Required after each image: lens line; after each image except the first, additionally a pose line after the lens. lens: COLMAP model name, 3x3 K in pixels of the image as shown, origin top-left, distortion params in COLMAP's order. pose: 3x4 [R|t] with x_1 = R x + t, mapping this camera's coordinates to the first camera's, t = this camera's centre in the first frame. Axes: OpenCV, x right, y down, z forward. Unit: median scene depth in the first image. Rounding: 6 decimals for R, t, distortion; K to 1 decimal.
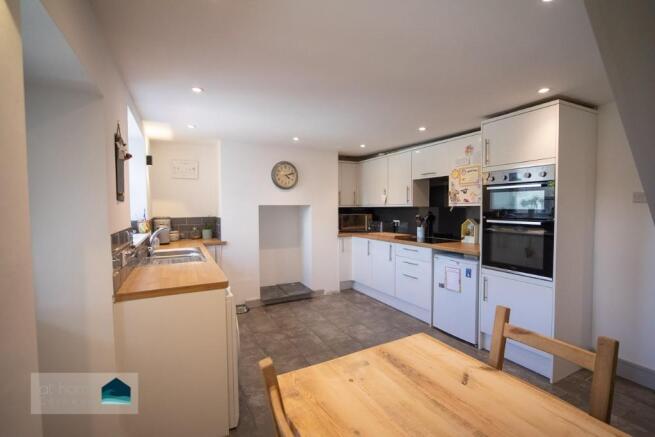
lens RADIAL K [[293.8, 0, 327.5], [0, 293.8, 218.5], [0, 0, 1]] dist [-0.001020, 0.000233]
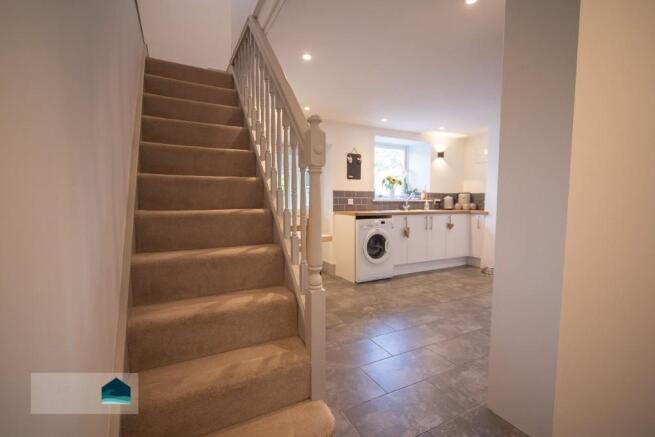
lens RADIAL K [[290.3, 0, 327.5], [0, 290.3, 218.5], [0, 0, 1]] dist [-0.002098, -0.000025]
pose [[0.004952, 0.070597, -0.997493, 0.913882], [-0.041541, 0.996658, 0.070332, 0.053907], [0.999125, 0.041088, 0.007868, 0.381946]]
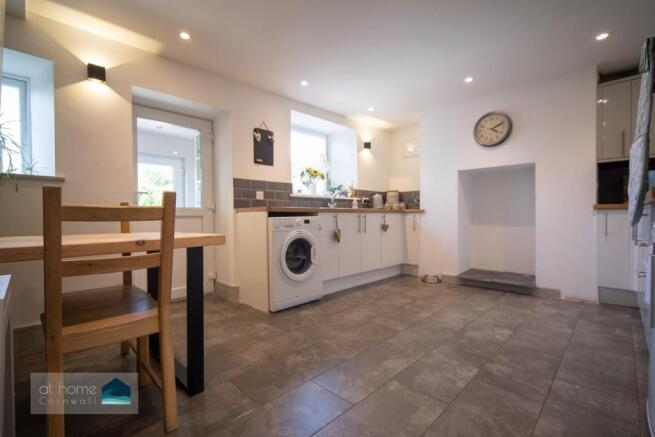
lens RADIAL K [[293.8, 0, 327.5], [0, 293.8, 218.5], [0, 0, 1]] dist [-0.001020, 0.000233]
pose [[0.306765, 0.011727, -0.951713, 0.577722], [-0.028715, 0.999583, 0.003061, 0.127048], [0.951352, 0.026390, 0.306974, 0.411806]]
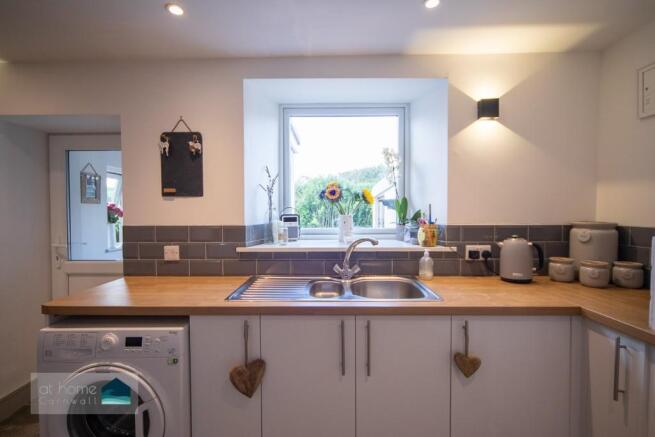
lens RADIAL K [[302.6, 0, 327.5], [0, 302.6, 218.5], [0, 0, 1]] dist [-0.007335, 0.000043]
pose [[-0.461534, 0.031887, -0.886549, -0.010265], [-0.025095, 0.998485, 0.048977, -0.025875], [0.886767, 0.044853, -0.460034, 0.960262]]
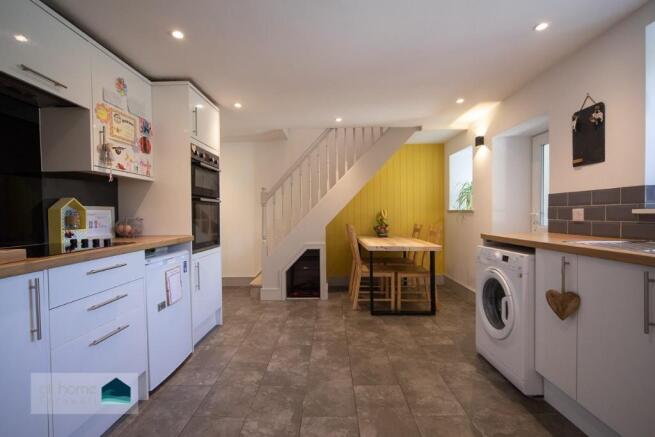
lens RADIAL K [[302.6, 0, 327.5], [0, 302.6, 218.5], [0, 0, 1]] dist [-0.007335, 0.000043]
pose [[-0.884586, 0.008057, 0.466307, -0.181135], [0.032223, 0.998517, 0.043875, 0.030160], [-0.465262, 0.053837, -0.883534, 1.251281]]
